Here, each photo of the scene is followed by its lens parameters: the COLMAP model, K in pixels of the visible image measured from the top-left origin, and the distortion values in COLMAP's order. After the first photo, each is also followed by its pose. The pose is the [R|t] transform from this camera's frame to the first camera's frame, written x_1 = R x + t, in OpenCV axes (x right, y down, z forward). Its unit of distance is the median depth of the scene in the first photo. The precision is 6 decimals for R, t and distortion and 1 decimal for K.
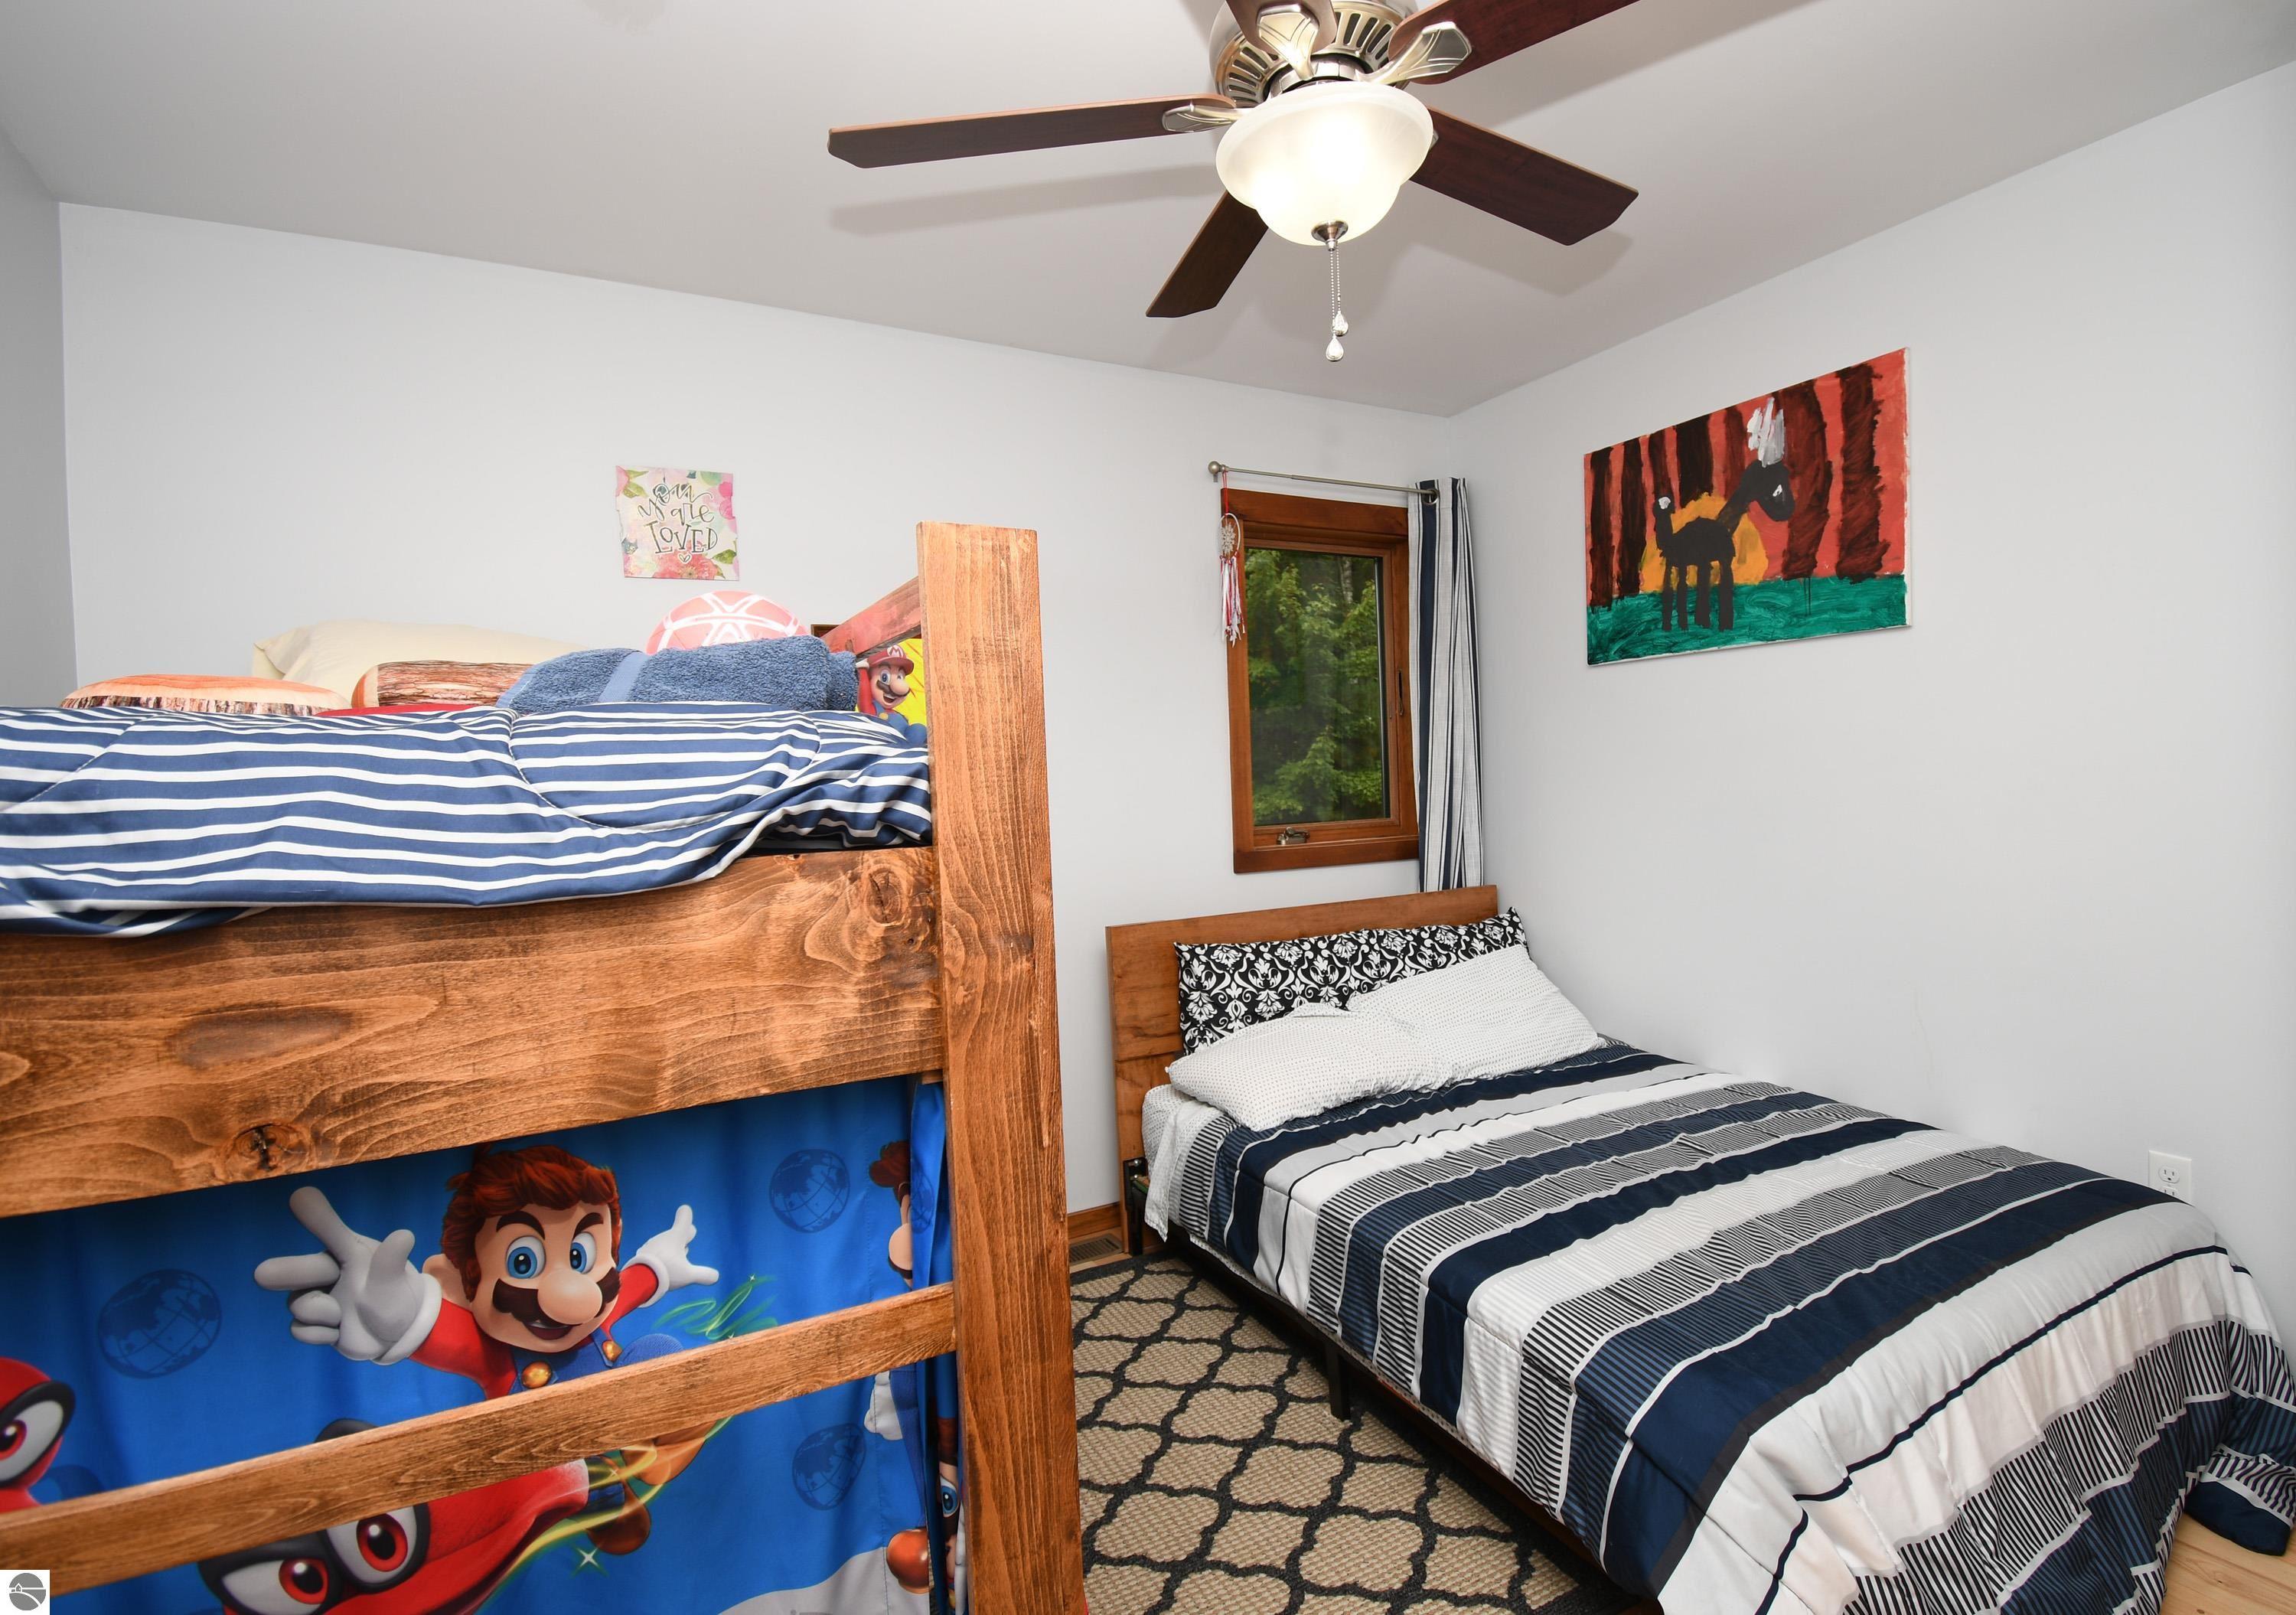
lens RADIAL K [[1186.2, 0, 1151.1], [0, 1186.2, 812.8], [0, 0, 1]] dist [0.030574, -0.000254]
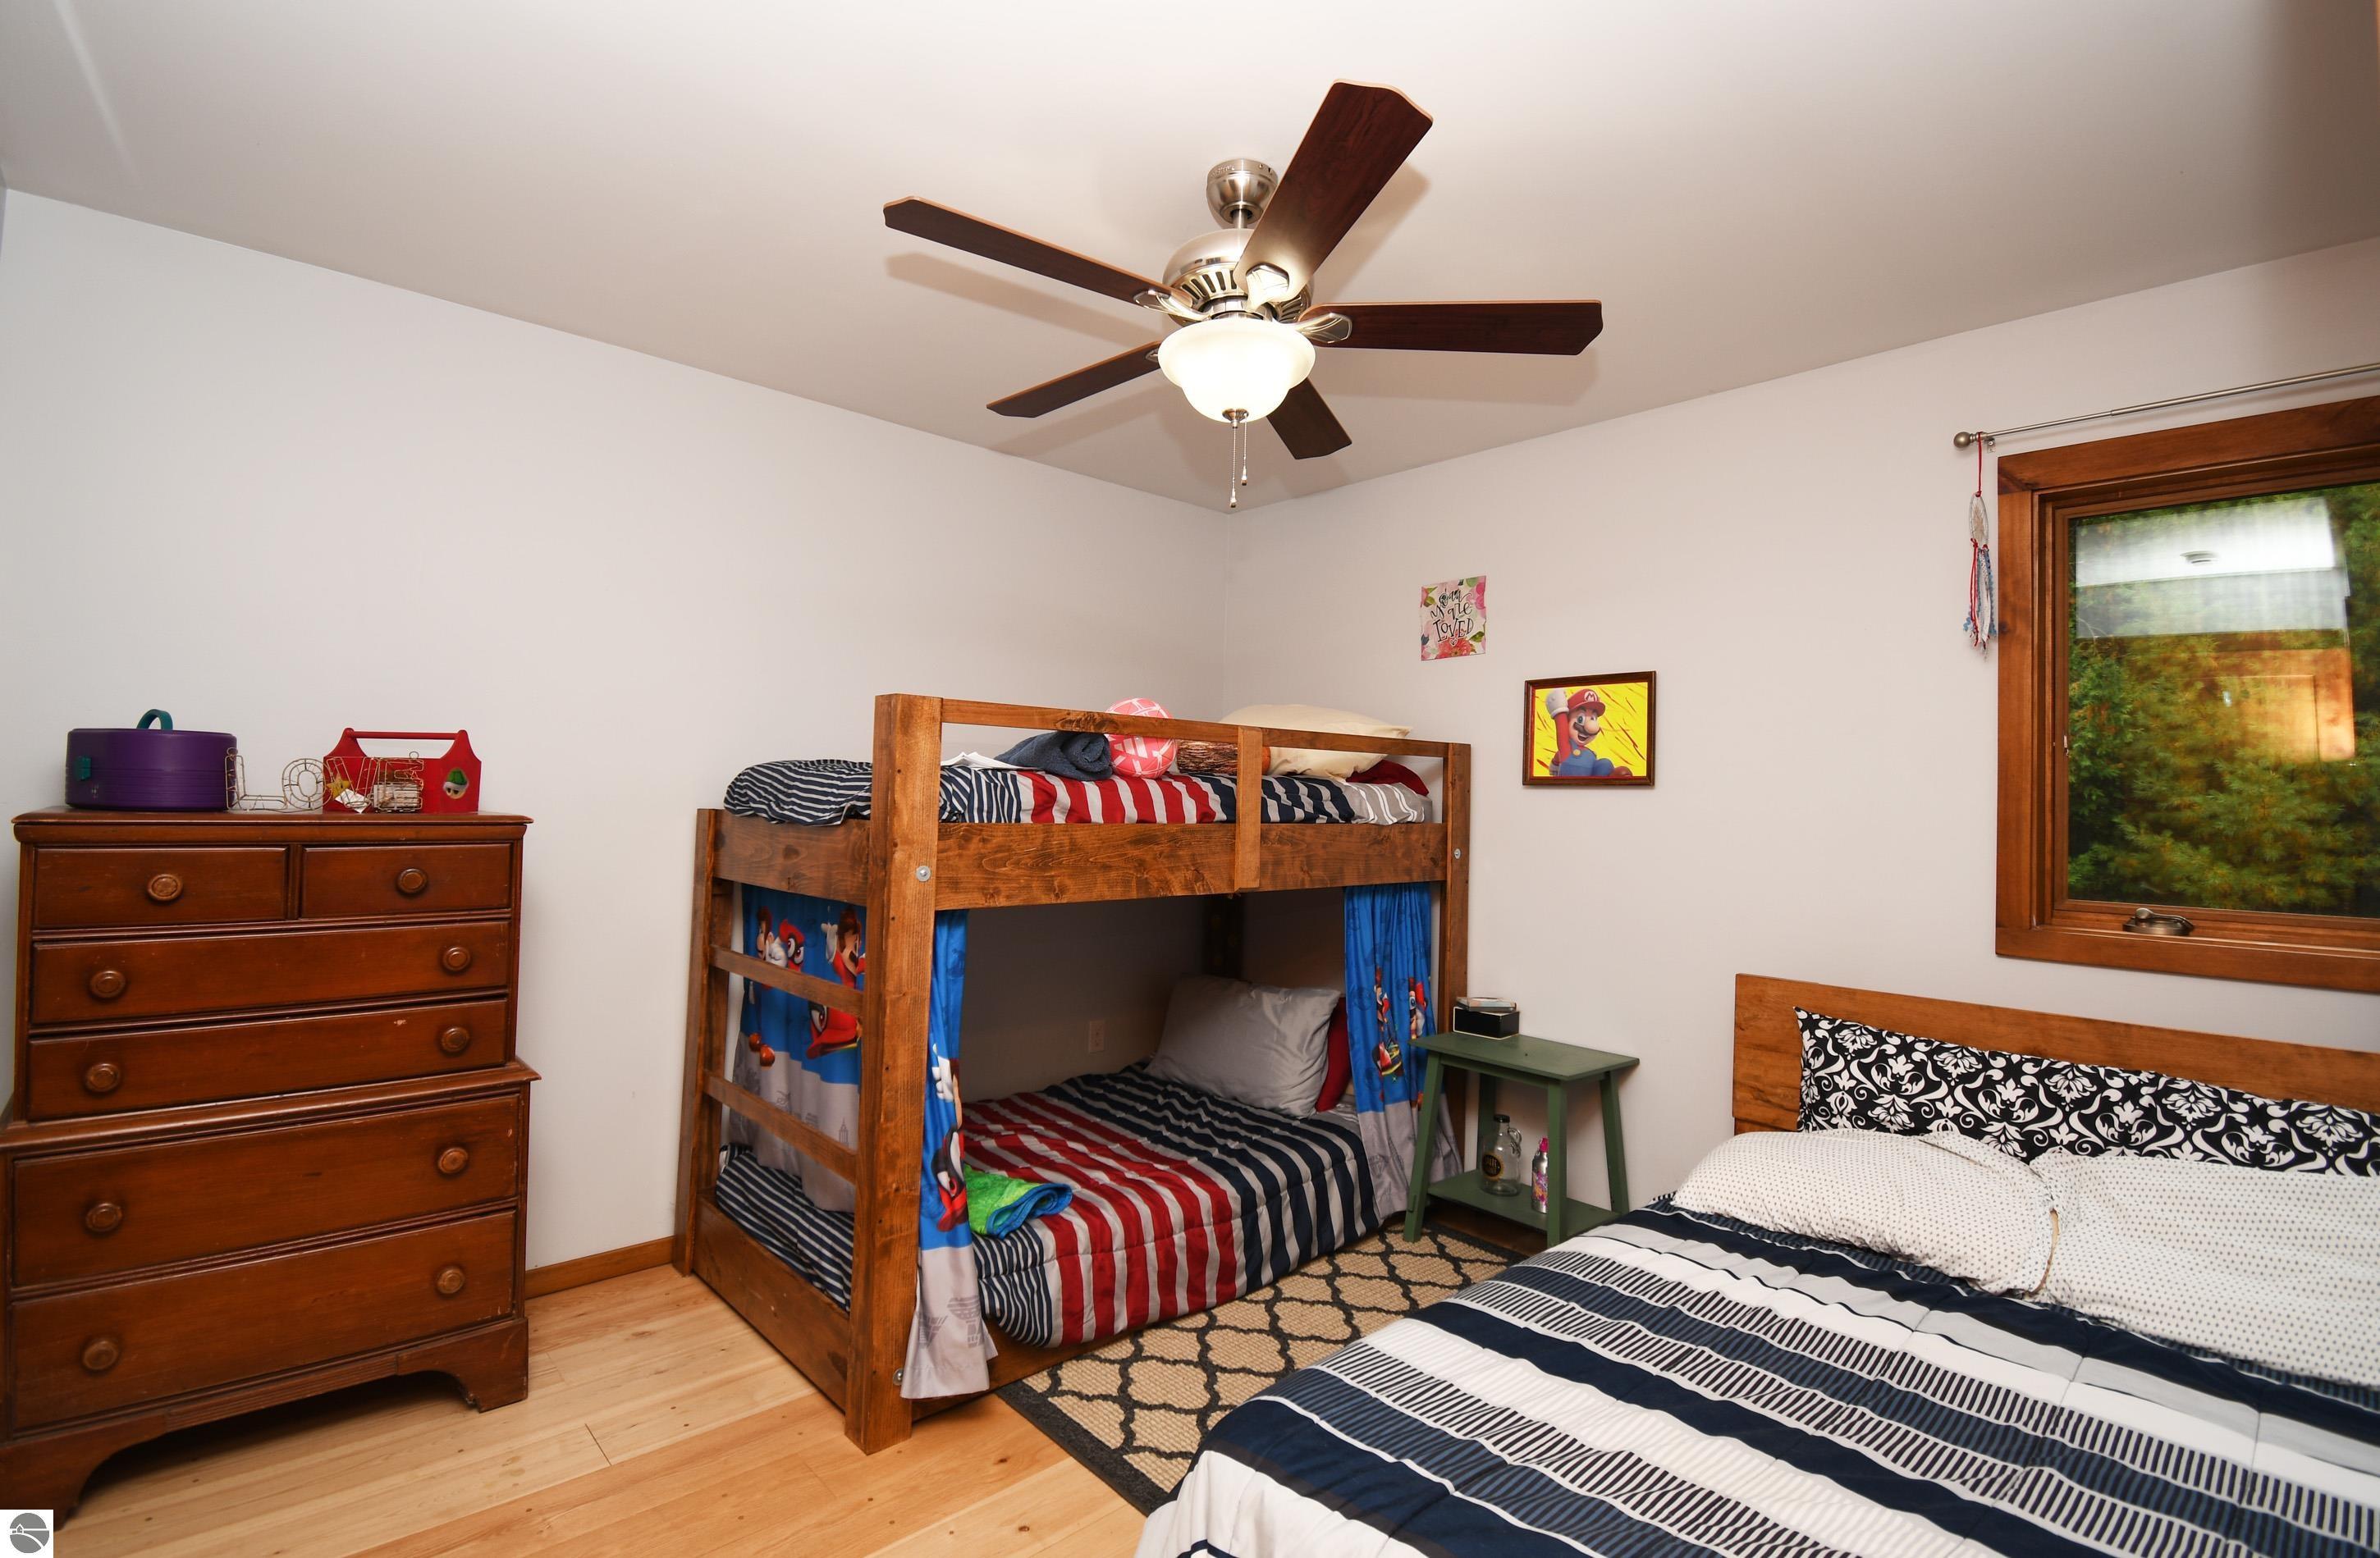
lens RADIAL K [[1092.7, 0, 1190.4], [0, 1092.7, 769.6], [0, 0, 1]] dist [-0.020730, -0.001234]
pose [[0.216366, 0.016081, -0.976180, 0.758364], [-0.066724, 0.997770, 0.001648, -0.041401], [0.974030, 0.064779, 0.216957, 0.400202]]
